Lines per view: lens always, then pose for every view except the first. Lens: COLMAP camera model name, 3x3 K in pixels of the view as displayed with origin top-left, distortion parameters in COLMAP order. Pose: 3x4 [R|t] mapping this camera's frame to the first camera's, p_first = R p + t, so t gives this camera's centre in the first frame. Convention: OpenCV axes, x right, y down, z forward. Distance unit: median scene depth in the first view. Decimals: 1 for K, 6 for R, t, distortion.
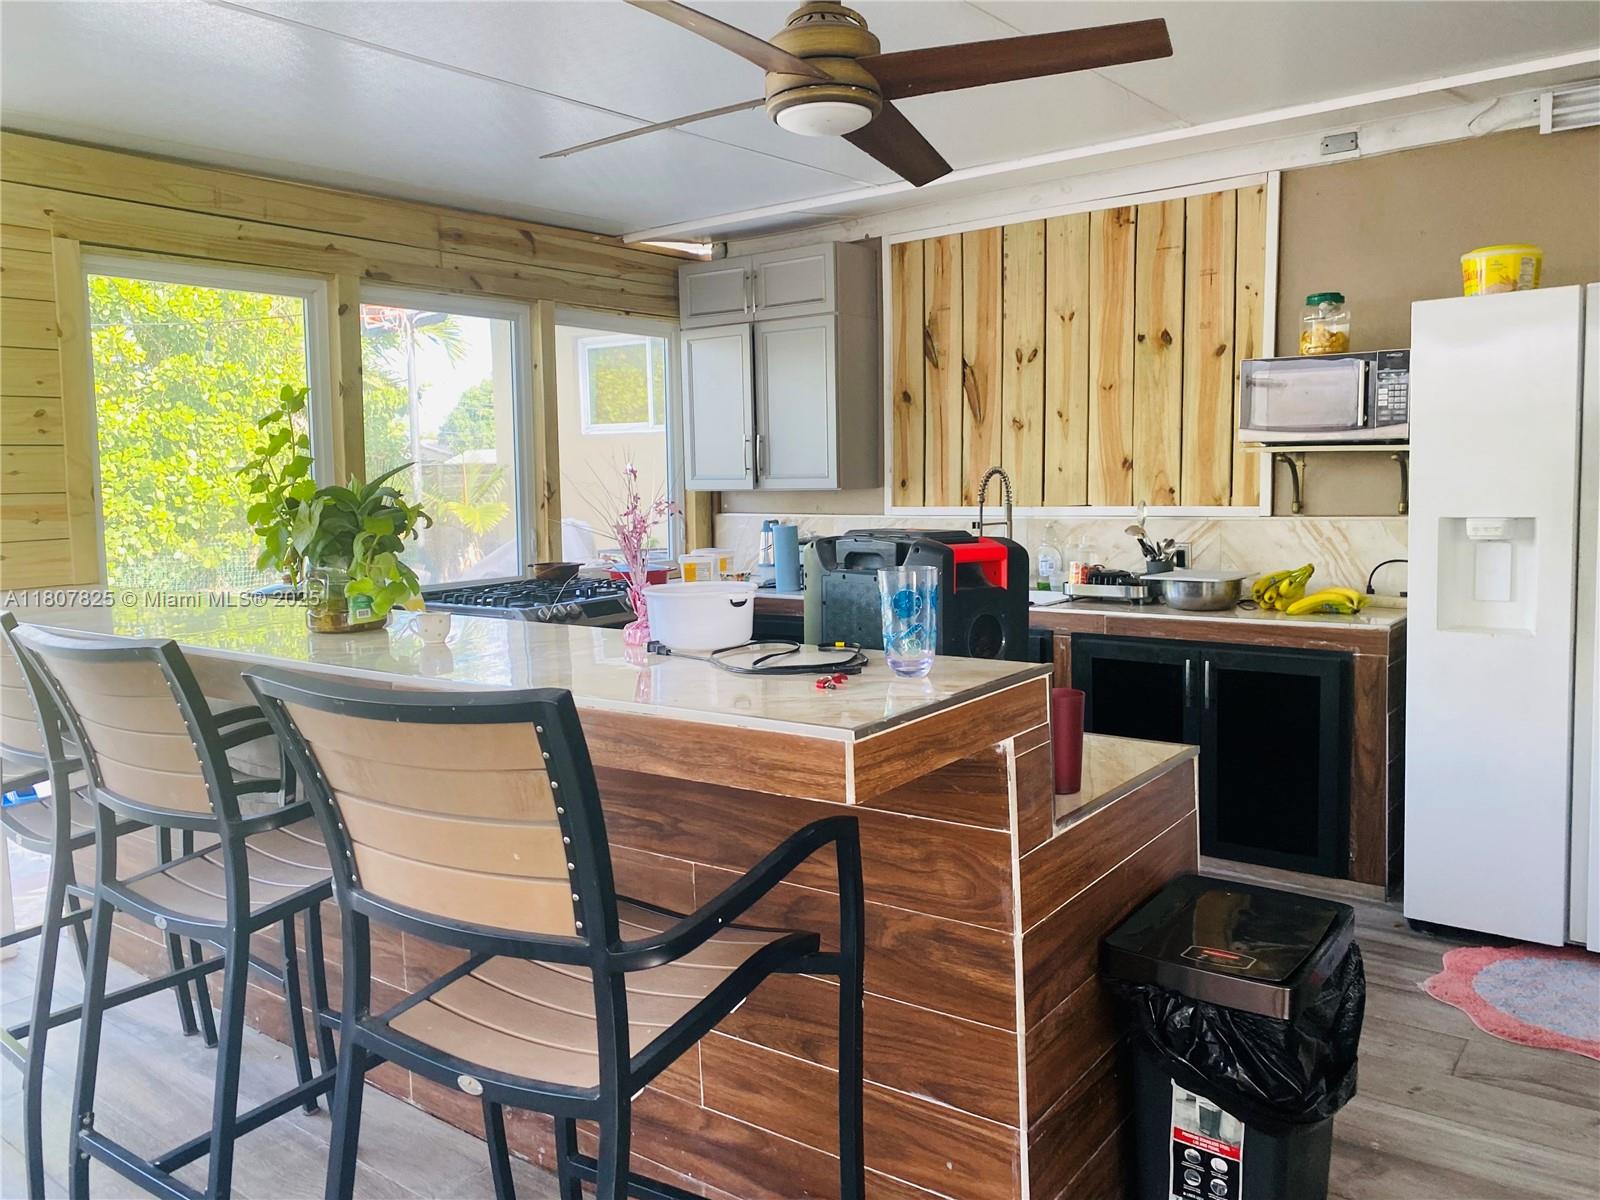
lens RADIAL K [[1208.6, 0, 800.6], [0, 1208.6, 580.2], [0, 0, 1]] dist [0.058837, -0.073274]
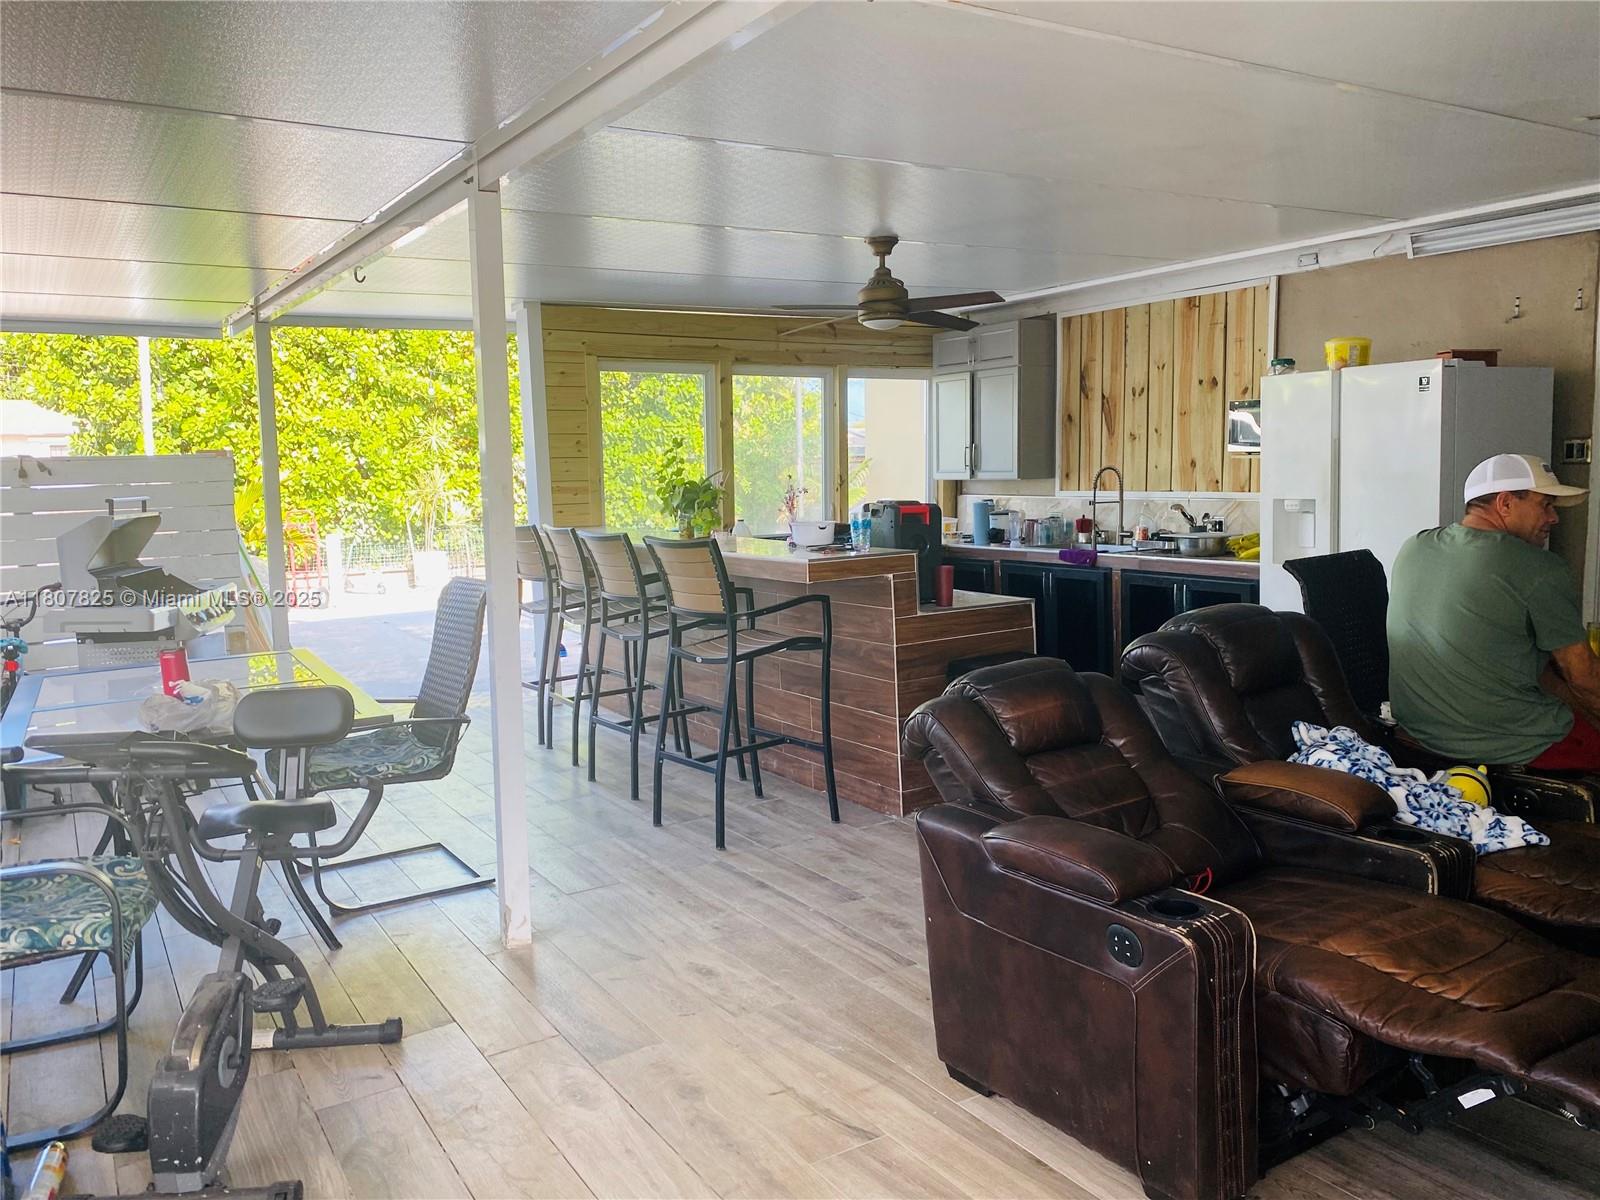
lens RADIAL K [[1215.6, 0, 797.8], [0, 1215.6, 596.0], [0, 0, 1]] dist [0.046760, -0.076840]
pose [[0.937026, 0.038277, -0.347156, 0.336550], [-0.028963, 0.999069, 0.031982, 0.034951], [0.348057, -0.019914, 0.937262, -0.604676]]
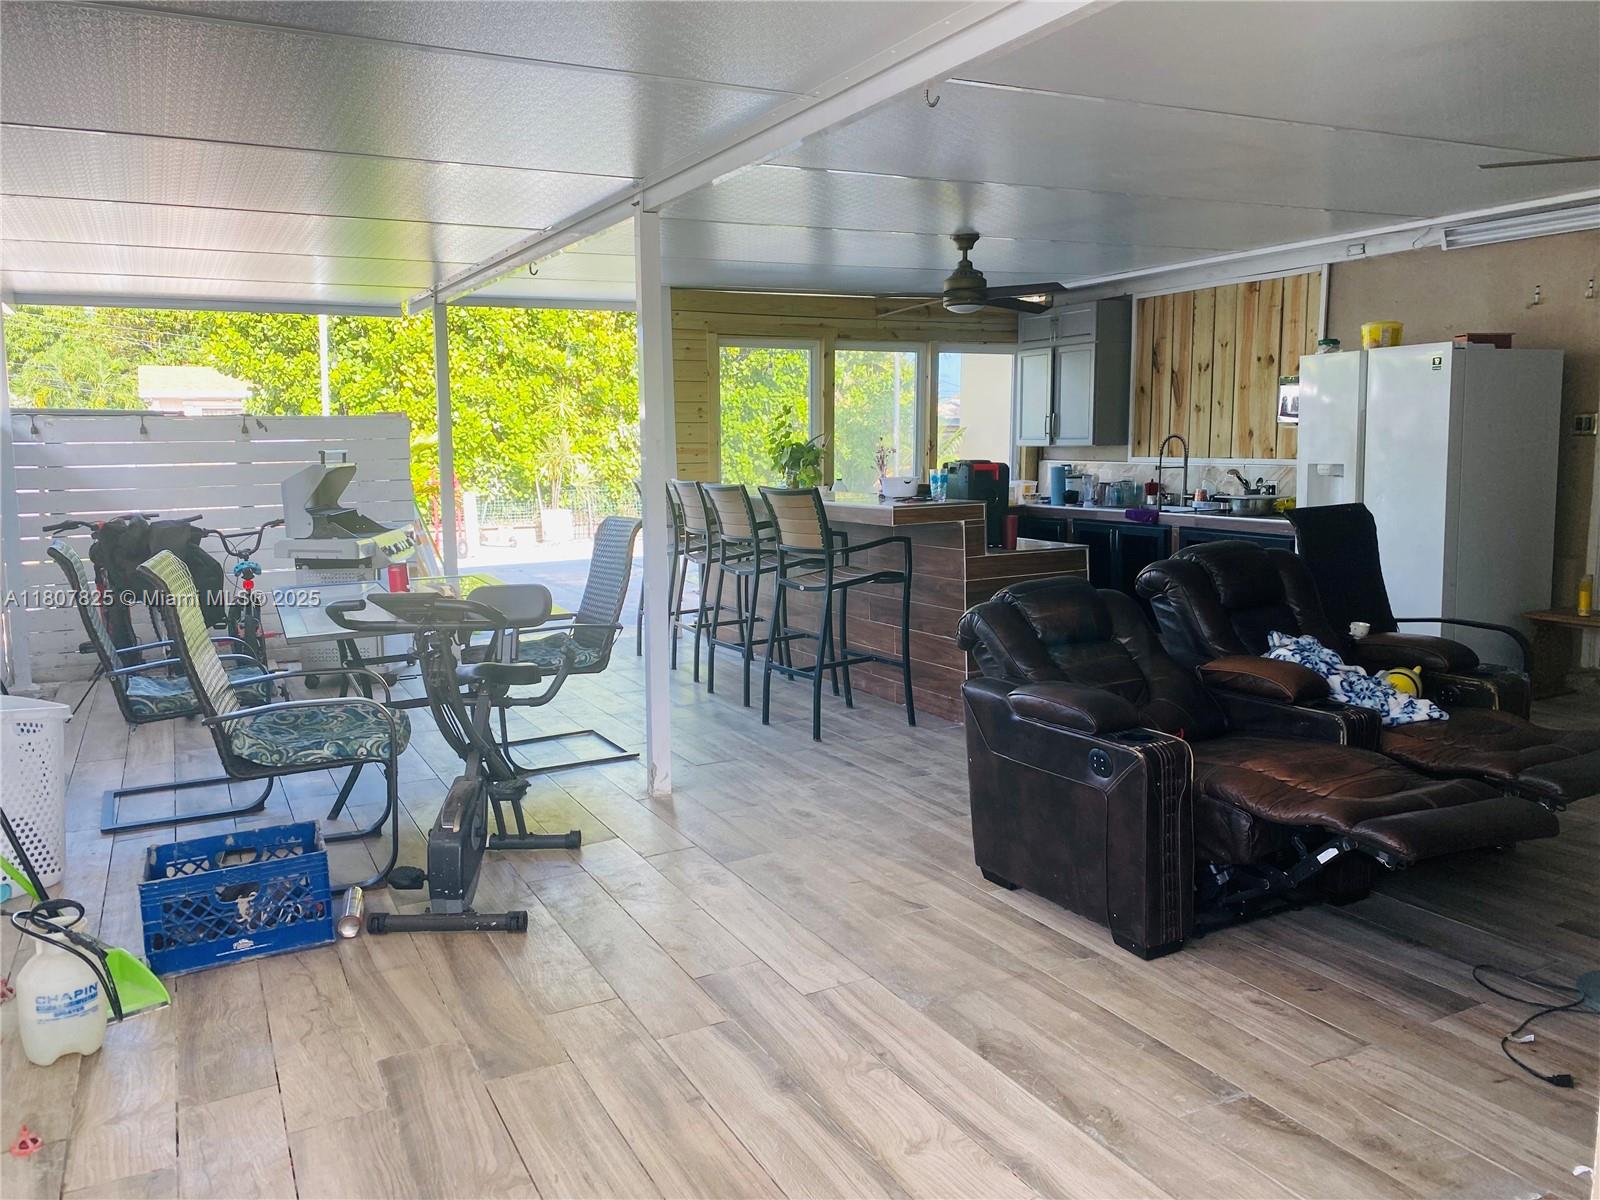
lens RADIAL K [[1215.6, 0, 800.0], [0, 1215.6, 600.0], [0, 0, 1]] dist [0.087811, -0.205601]
pose [[0.905591, 0.067460, -0.418753, 0.422858], [-0.045976, 0.997066, 0.061199, 0.058616], [0.421653, -0.036169, 0.906036, -0.798951]]
